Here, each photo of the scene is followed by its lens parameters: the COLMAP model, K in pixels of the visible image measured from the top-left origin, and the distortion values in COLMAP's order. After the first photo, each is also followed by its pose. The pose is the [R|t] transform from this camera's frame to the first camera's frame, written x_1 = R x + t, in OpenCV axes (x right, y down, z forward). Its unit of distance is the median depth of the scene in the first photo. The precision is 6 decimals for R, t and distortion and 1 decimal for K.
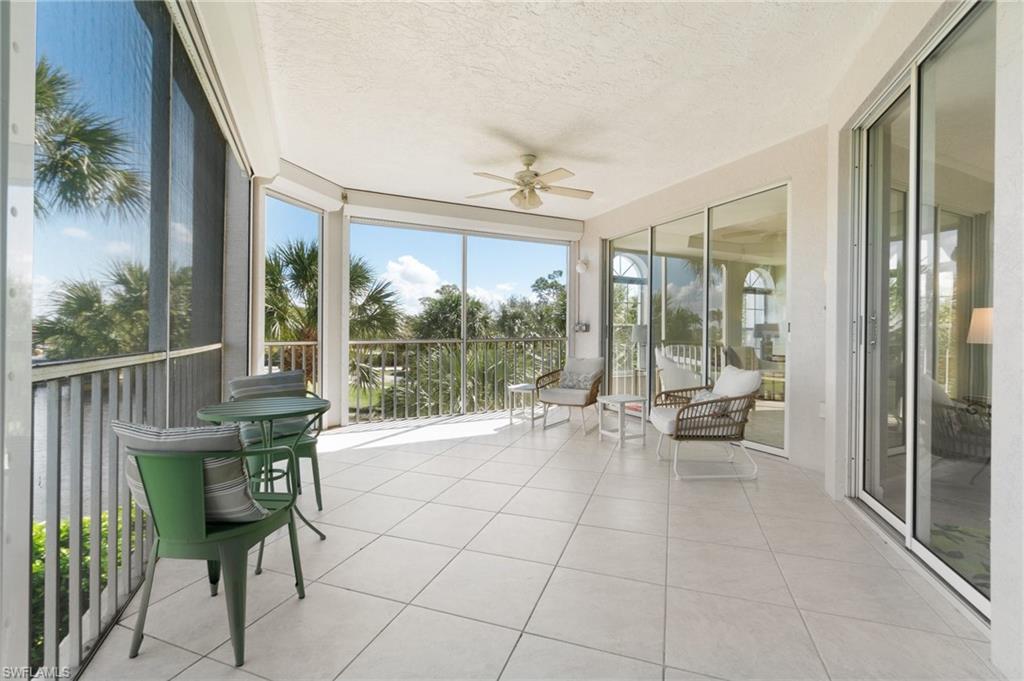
lens RADIAL K [[442.7, 0, 510.6], [0, 442.7, 335.5], [0, 0, 1]] dist [-0.004396, 0.001387]
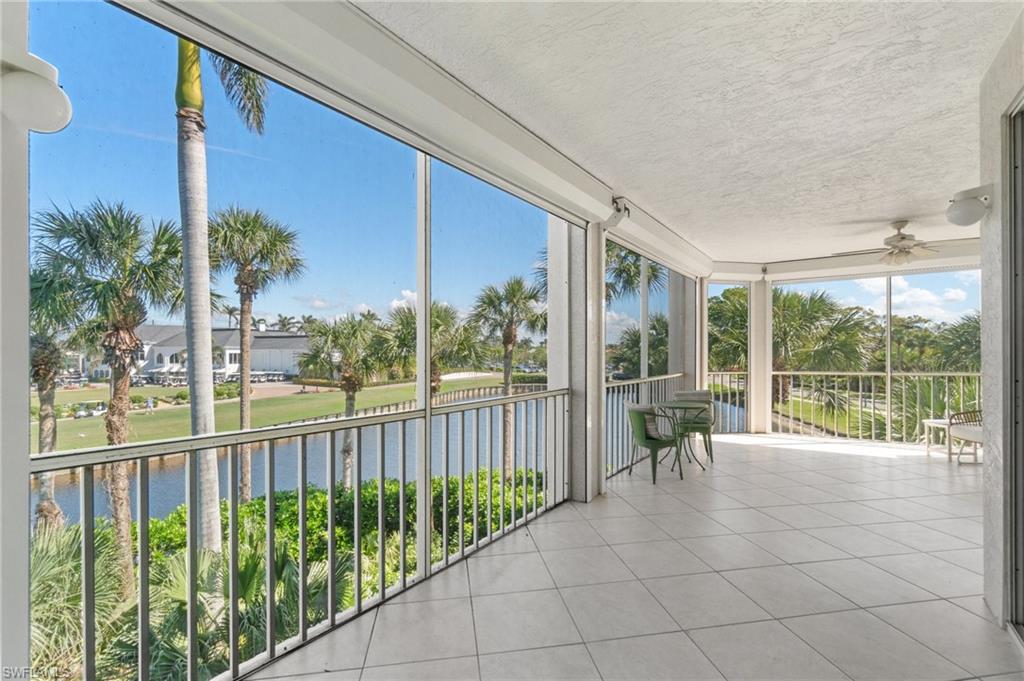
lens RADIAL K [[442.7, 0, 514.8], [0, 442.7, 354.6], [0, 0, 1]] dist [-0.004396, 0.001387]
pose [[0.494832, -0.005580, -0.868971, 0.460434], [0.003753, 0.999984, -0.004284, -0.041033], [0.868981, -0.001141, 0.494845, -0.394817]]
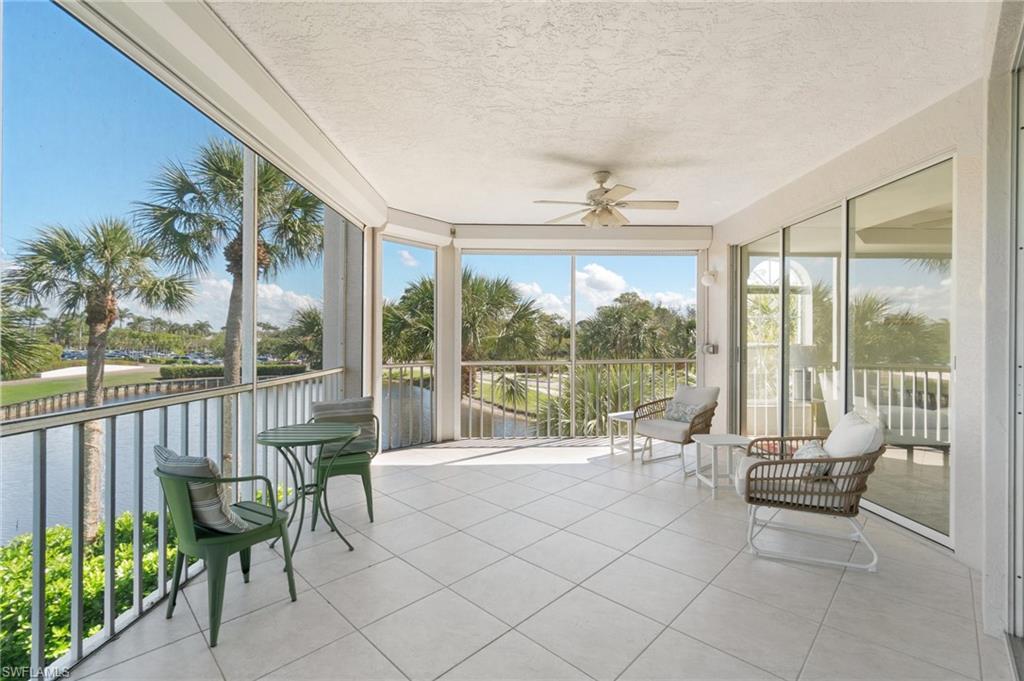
lens RADIAL K [[442.7, 0, 506.3], [0, 442.7, 340.5], [0, 0, 1]] dist [-0.004396, 0.001387]
pose [[0.910740, -0.004517, -0.412957, 0.200850], [0.001696, 0.999973, -0.007198, -0.036443], [0.412978, 0.005855, 0.910722, 0.054939]]
